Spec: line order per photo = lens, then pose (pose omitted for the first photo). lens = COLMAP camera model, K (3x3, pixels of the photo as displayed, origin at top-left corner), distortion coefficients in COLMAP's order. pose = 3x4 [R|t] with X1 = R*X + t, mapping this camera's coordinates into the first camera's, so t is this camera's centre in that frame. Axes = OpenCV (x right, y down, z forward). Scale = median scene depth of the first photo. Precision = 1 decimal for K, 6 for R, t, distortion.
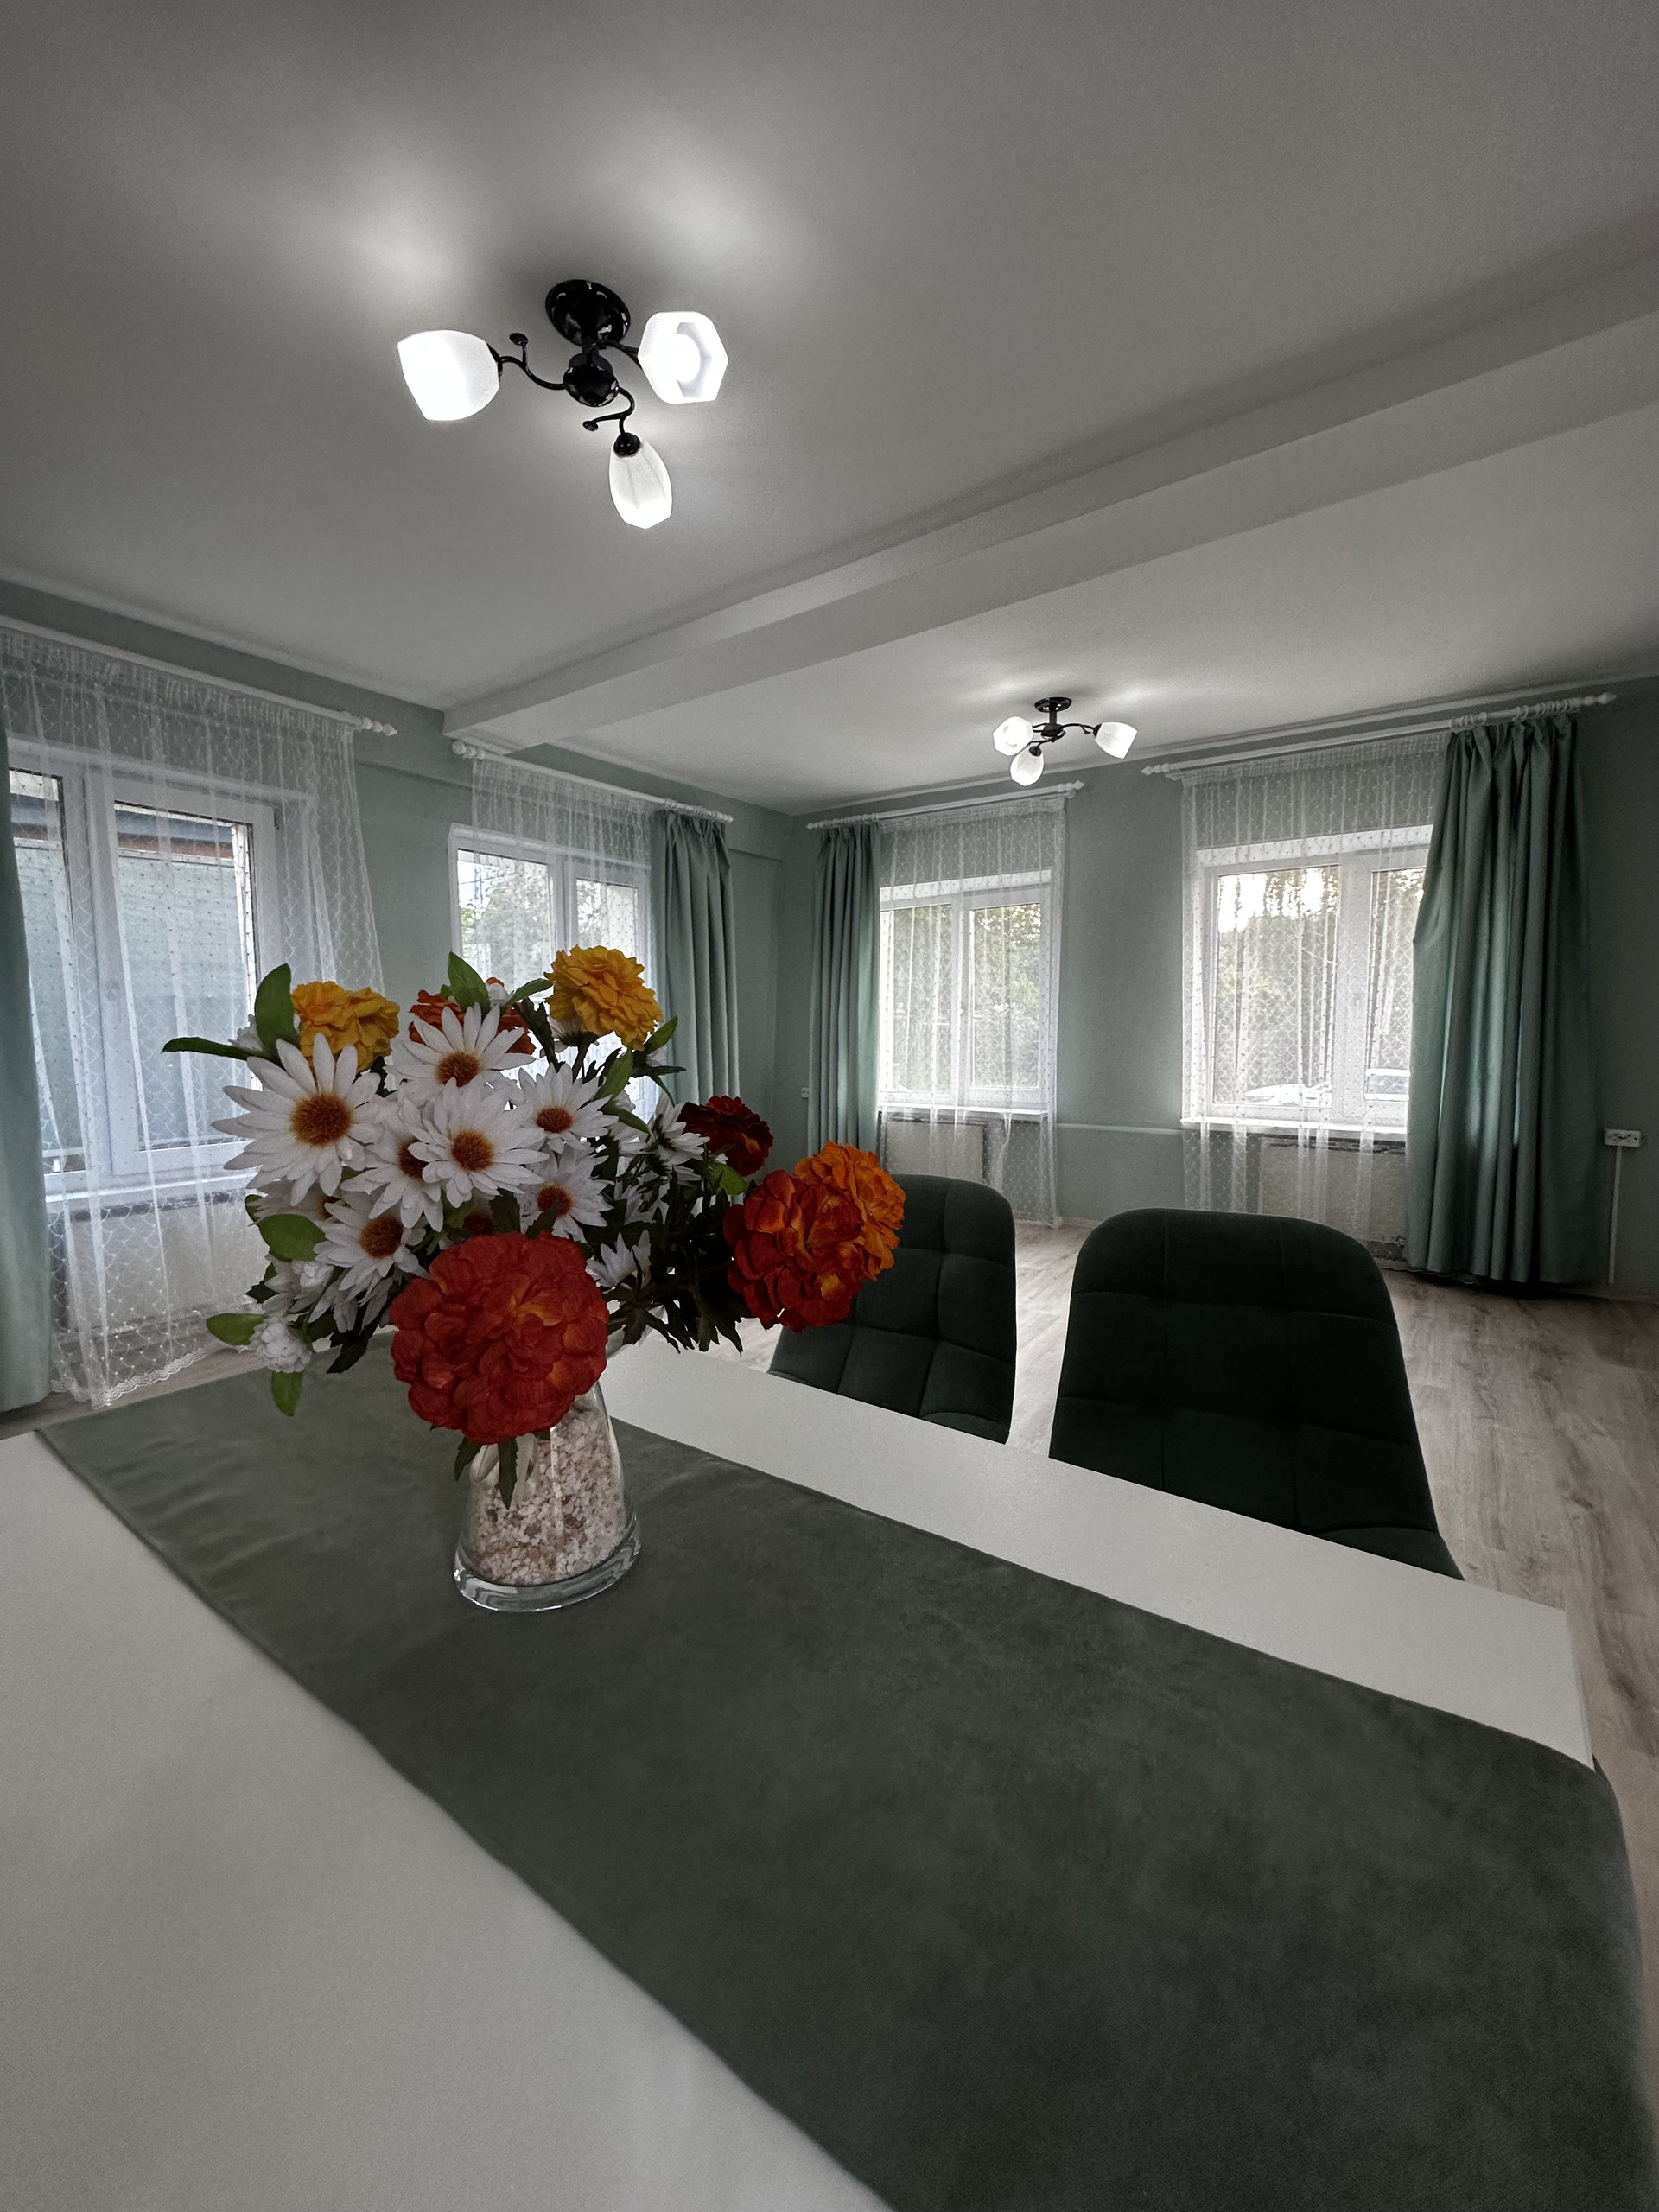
lens RADIAL K [[888.4, 0, 827.8], [0, 888.4, 1101.8], [0, 0, 1]] dist [0.000078, -0.000134]
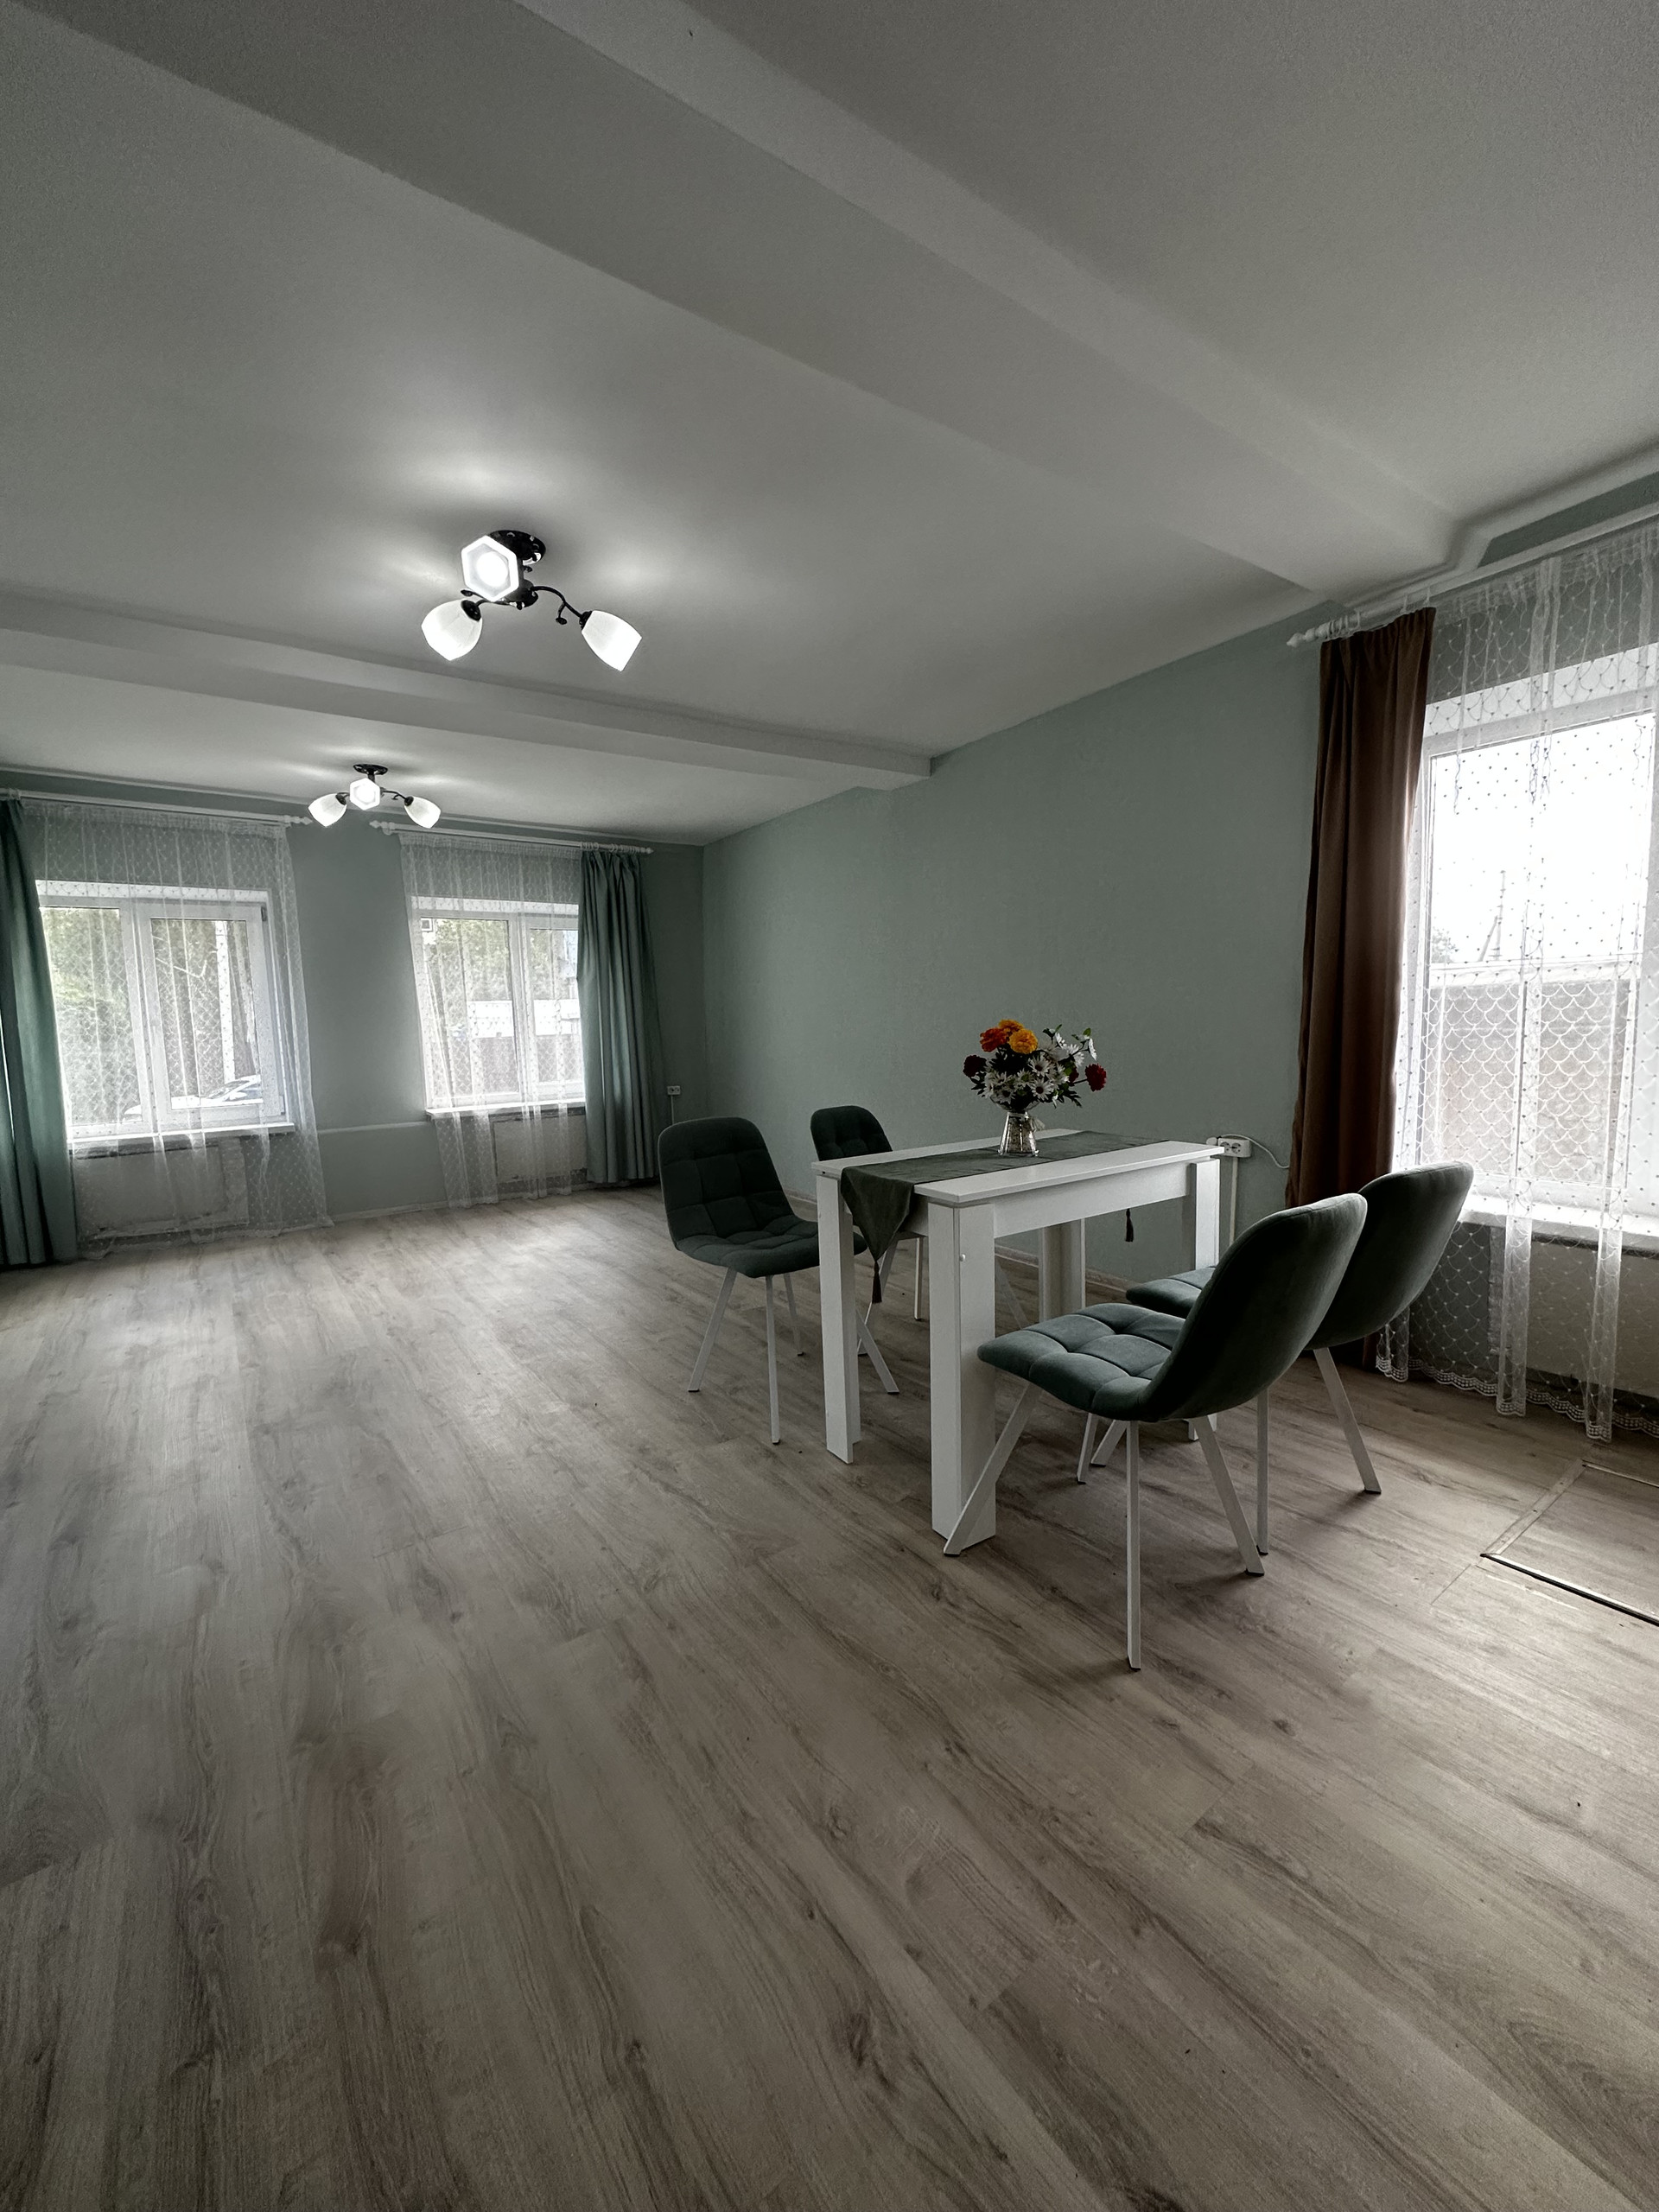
lens RADIAL K [[888.4, 0, 824.0], [0, 888.4, 1102.6], [0, 0, 1]] dist [0.000078, -0.000134]
pose [[0.344563, -0.102781, 0.933120, -0.756773], [0.100205, 0.992336, 0.072302, -0.037081], [-0.933400, 0.068591, 0.352222, 0.059882]]
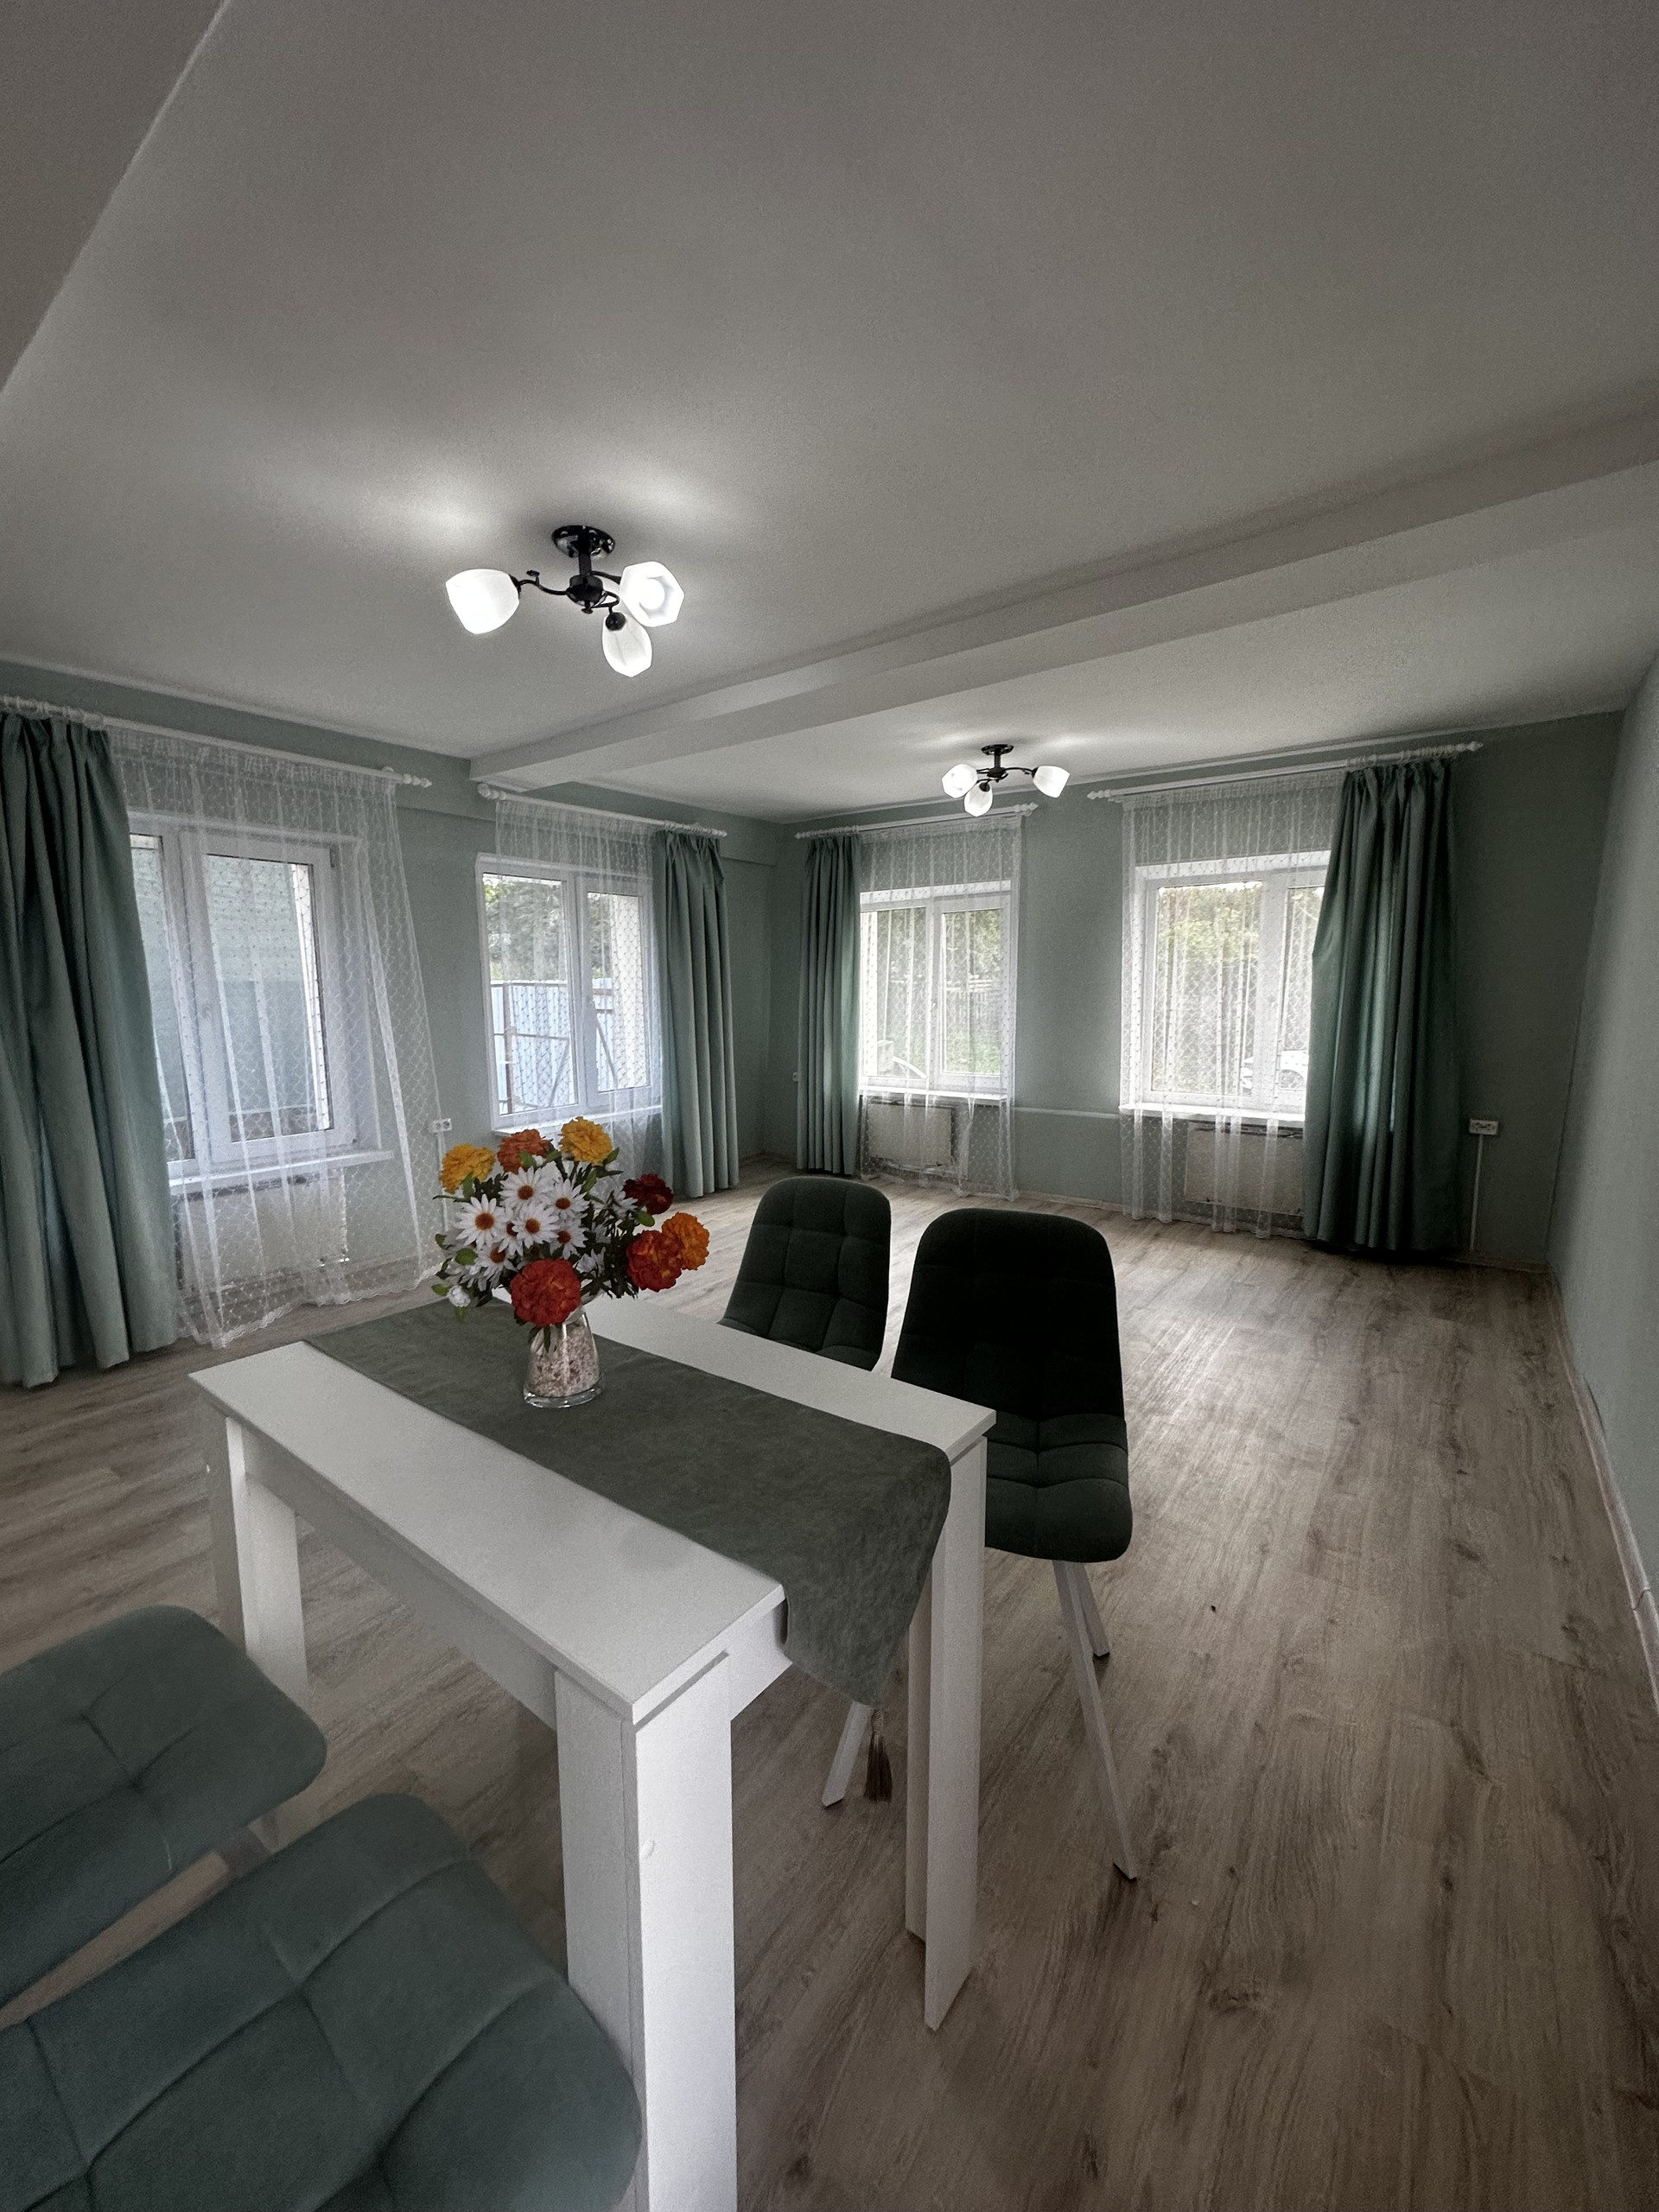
lens RADIAL K [[888.4, 0, 824.3], [0, 888.4, 1100.8], [0, 0, 1]] dist [0.000078, -0.000134]
pose [[0.999717, -0.002947, -0.023622, 0.062402], [0.003969, 0.999053, 0.043333, -0.049207], [0.023472, -0.043415, 0.998781, -0.187475]]
